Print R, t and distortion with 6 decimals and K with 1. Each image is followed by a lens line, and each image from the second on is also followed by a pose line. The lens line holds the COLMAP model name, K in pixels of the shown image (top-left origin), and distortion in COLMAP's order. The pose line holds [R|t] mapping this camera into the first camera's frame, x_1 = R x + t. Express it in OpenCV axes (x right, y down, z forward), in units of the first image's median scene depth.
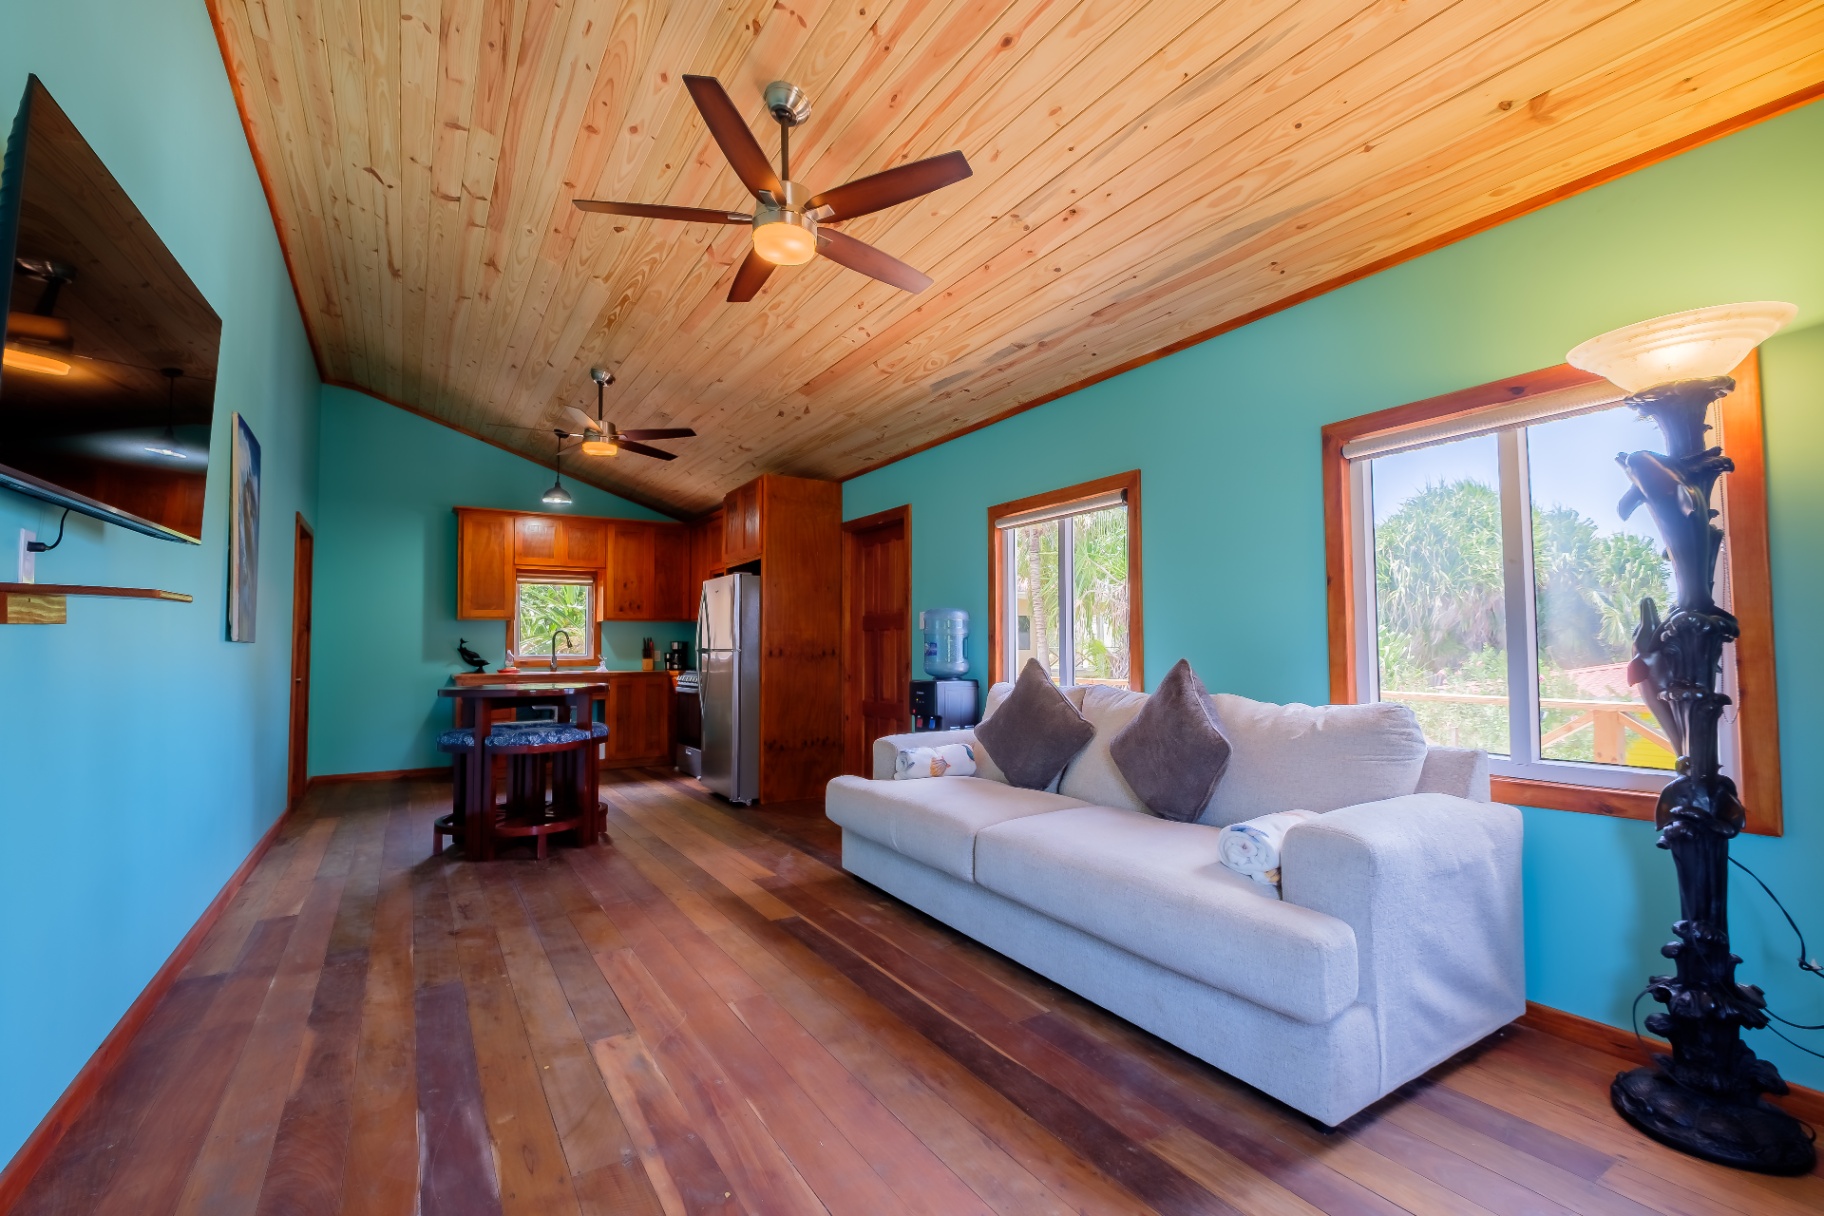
lens RADIAL K [[790.8, 0, 912.1], [0, 790.8, 610.1], [0, 0, 1]] dist [-0.002204, -0.001818]
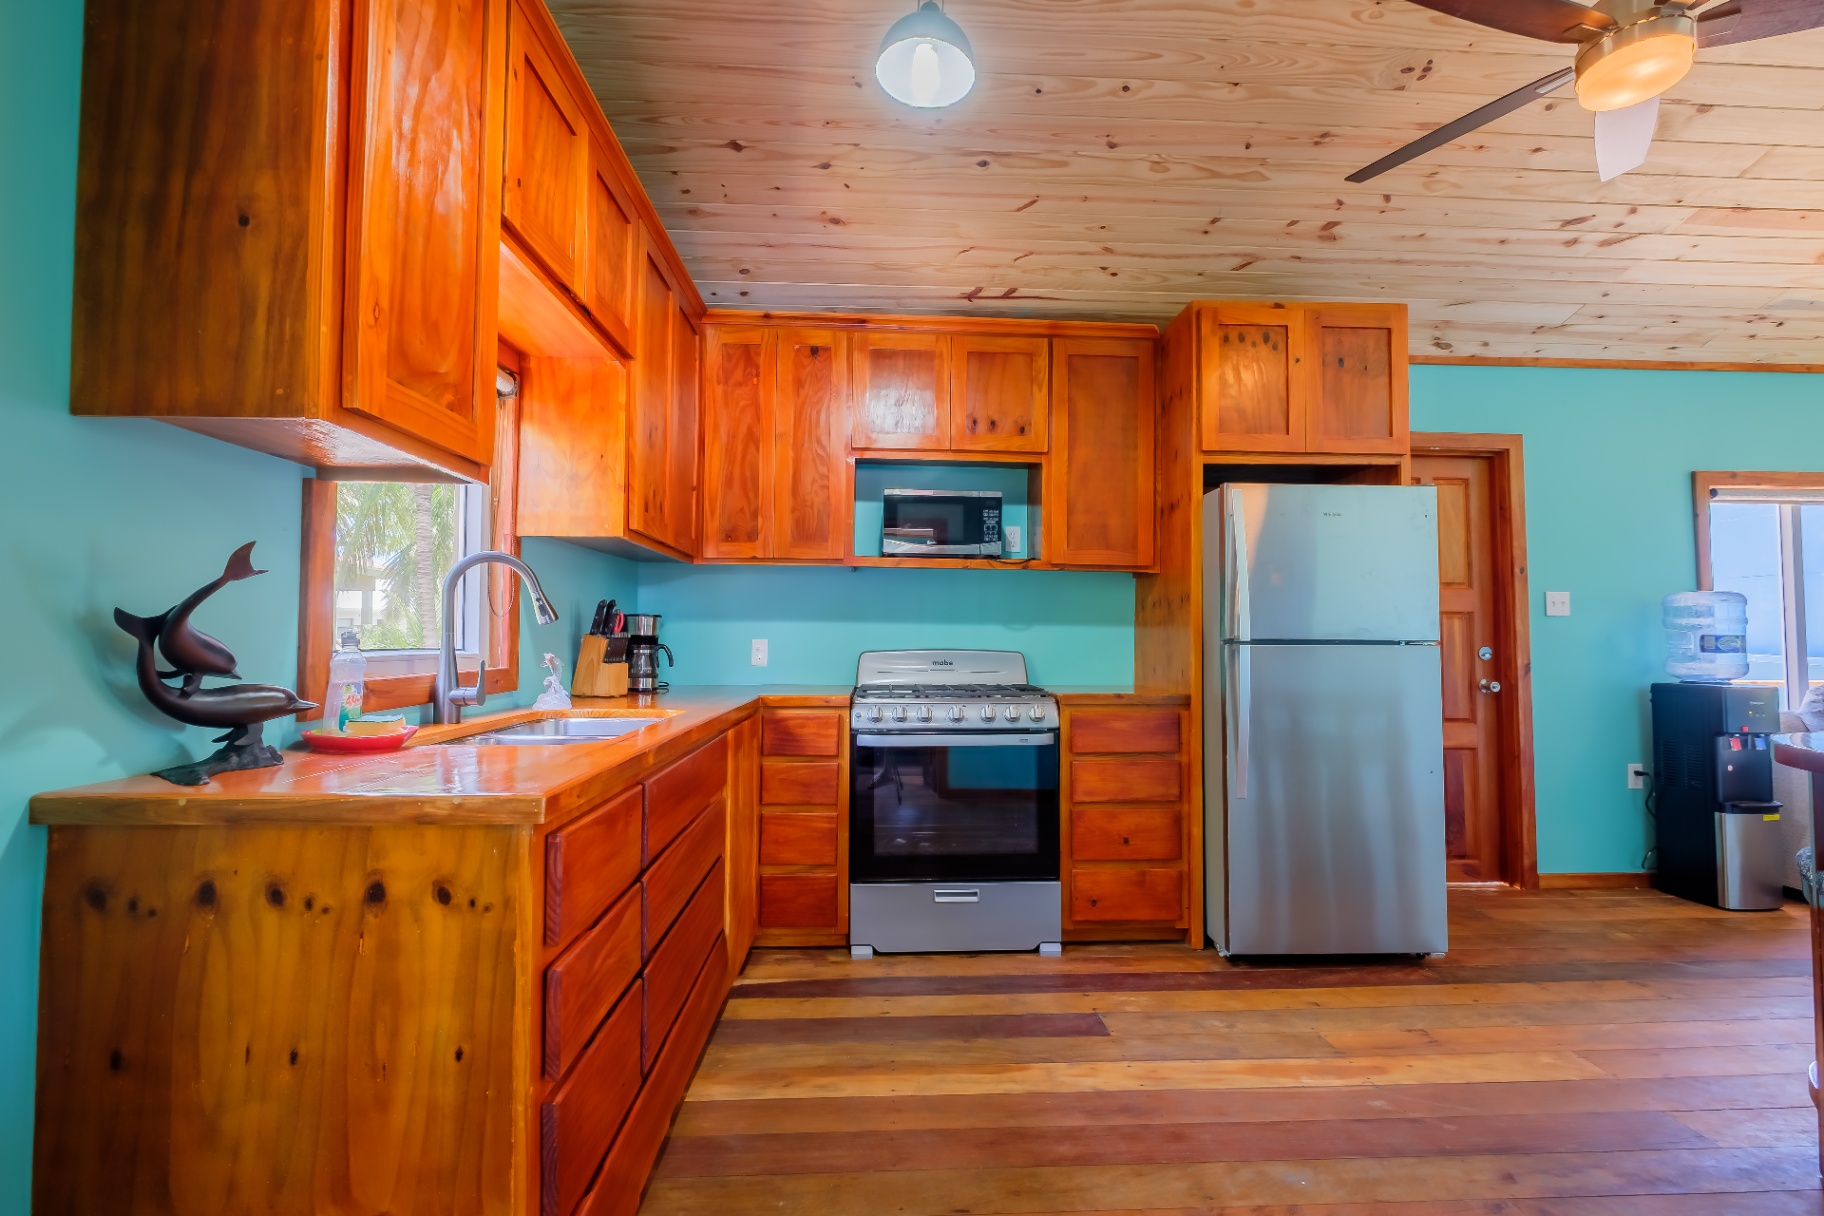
lens RADIAL K [[790.8, 0, 912.1], [0, 790.8, 610.1], [0, 0, 1]] dist [-0.002204, -0.001818]
pose [[0.499056, 0.041340, 0.865583, -1.228324], [-0.050630, 0.998546, -0.018499, 0.084960], [-0.865089, -0.034593, 0.500424, 1.575871]]
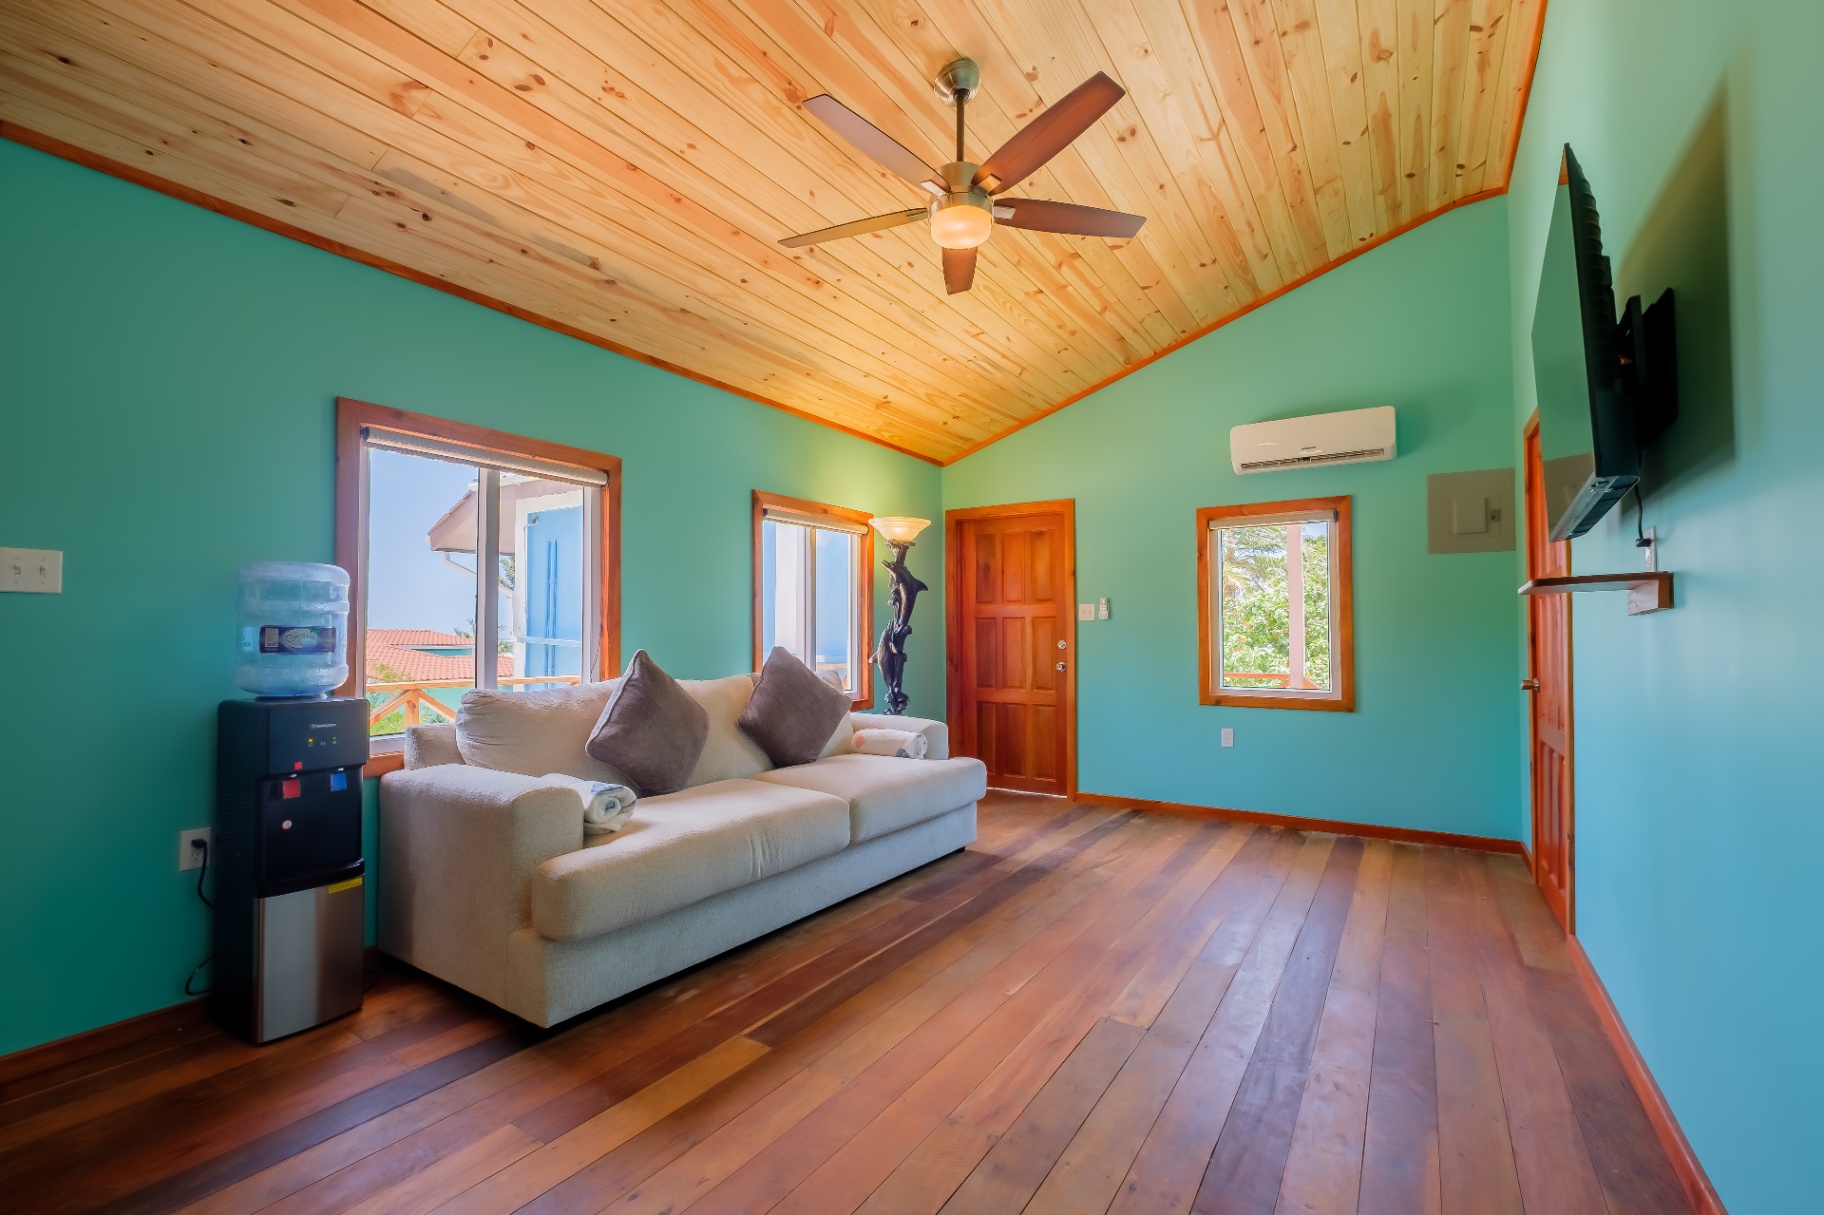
lens RADIAL K [[789.4, 0, 909.9], [0, 789.4, 612.8], [0, 0, 1]] dist [-0.003097, -0.000903]
pose [[-0.420407, 0.033051, 0.906733, -0.732655], [-0.040881, 0.997631, -0.055319, 0.053160], [-0.906414, -0.060325, -0.418060, 1.043425]]
